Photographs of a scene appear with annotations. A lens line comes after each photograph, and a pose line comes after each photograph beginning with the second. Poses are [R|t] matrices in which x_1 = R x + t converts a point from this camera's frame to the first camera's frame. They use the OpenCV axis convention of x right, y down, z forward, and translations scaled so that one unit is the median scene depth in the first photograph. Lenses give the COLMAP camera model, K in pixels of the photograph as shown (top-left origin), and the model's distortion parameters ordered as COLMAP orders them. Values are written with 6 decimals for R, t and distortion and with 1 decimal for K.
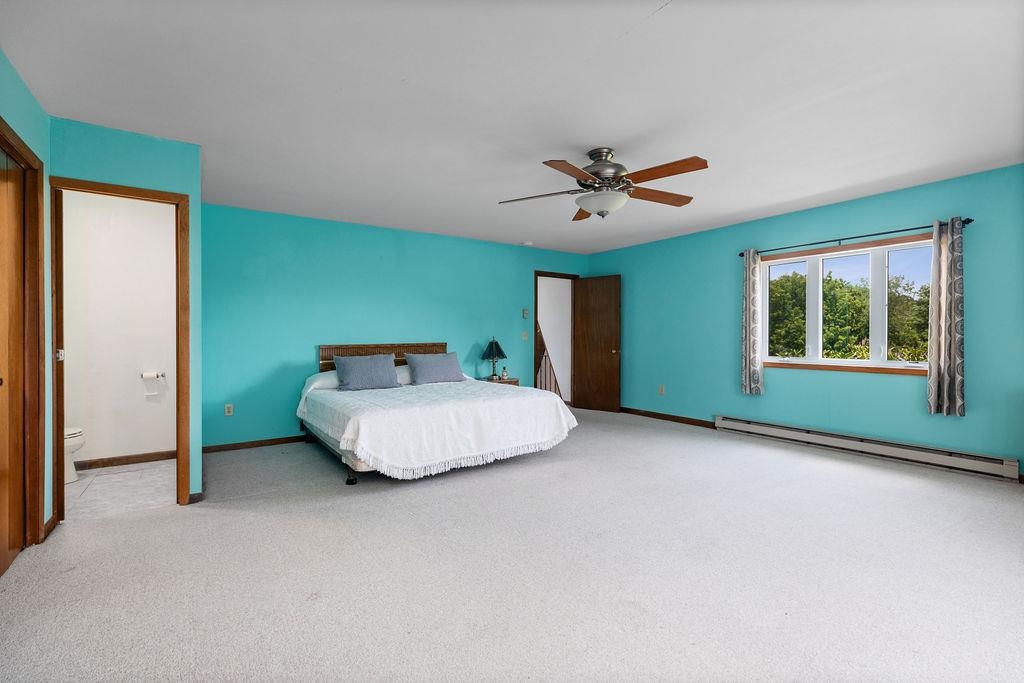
lens RADIAL K [[460.6, 0, 513.0], [0, 460.6, 339.8], [0, 0, 1]] dist [0.008331, -0.001920]
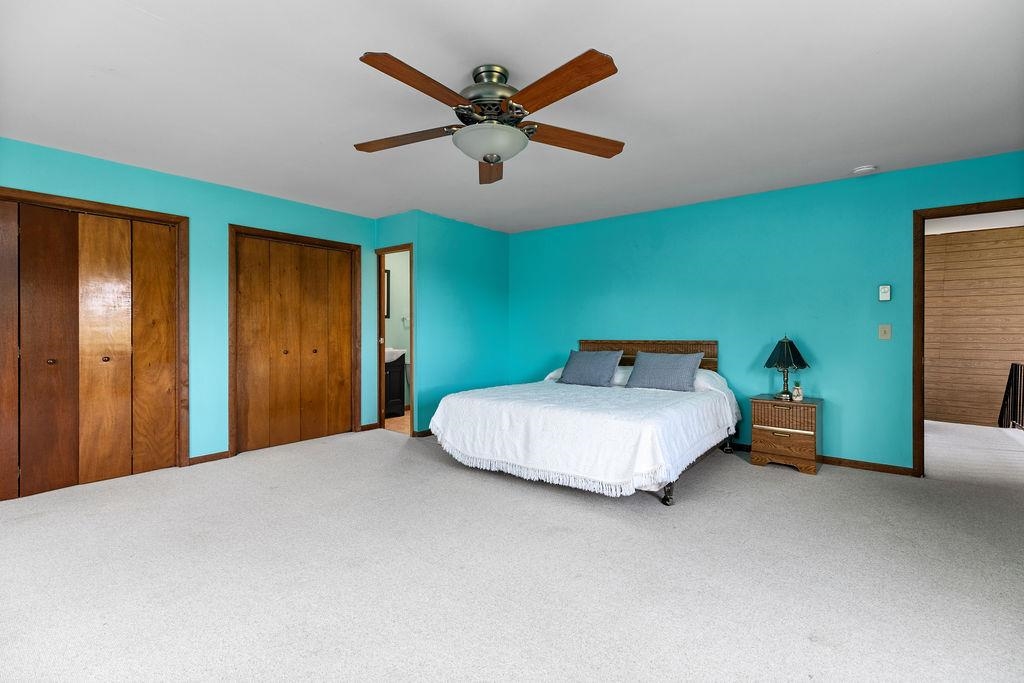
lens RADIAL K [[460.6, 0, 514.8], [0, 460.6, 334.1], [0, 0, 1]] dist [0.008331, -0.001920]
pose [[0.301183, 0.010162, -0.953512, 0.686161], [-0.009107, 0.999928, 0.007780, -0.010642], [0.953523, 0.006340, 0.301254, 0.643139]]
